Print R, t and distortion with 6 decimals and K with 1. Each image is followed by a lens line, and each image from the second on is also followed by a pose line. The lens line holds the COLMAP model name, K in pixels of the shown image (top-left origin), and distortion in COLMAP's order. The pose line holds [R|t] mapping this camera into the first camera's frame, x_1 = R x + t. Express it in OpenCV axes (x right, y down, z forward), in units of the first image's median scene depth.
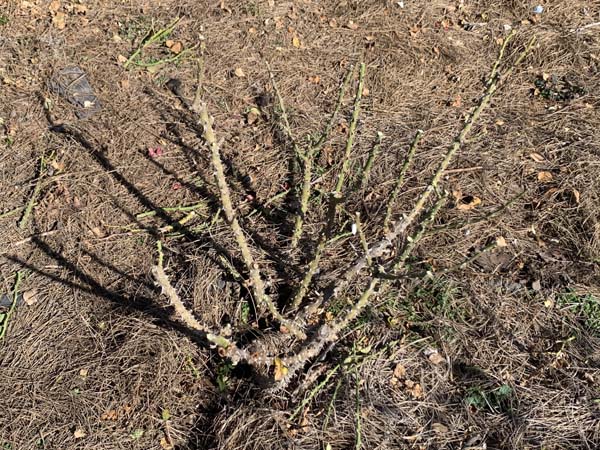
lens RADIAL K [[787.7, 0, 300.0], [0, 787.7, 225.0], [0, 0, 1]] dist [0.248554, -0.972368]
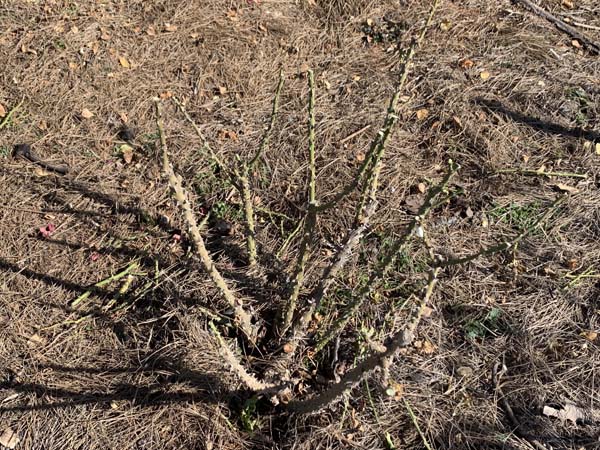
lens RADIAL K [[787.7, 0, 300.0], [0, 787.7, 225.0], [0, 0, 1]] dist [0.248554, -0.972368]
pose [[0.862901, -0.376613, 0.336993, -0.253103], [0.355278, 0.926300, 0.125484, -0.116222], [-0.359416, 0.011446, 0.933107, 0.068651]]
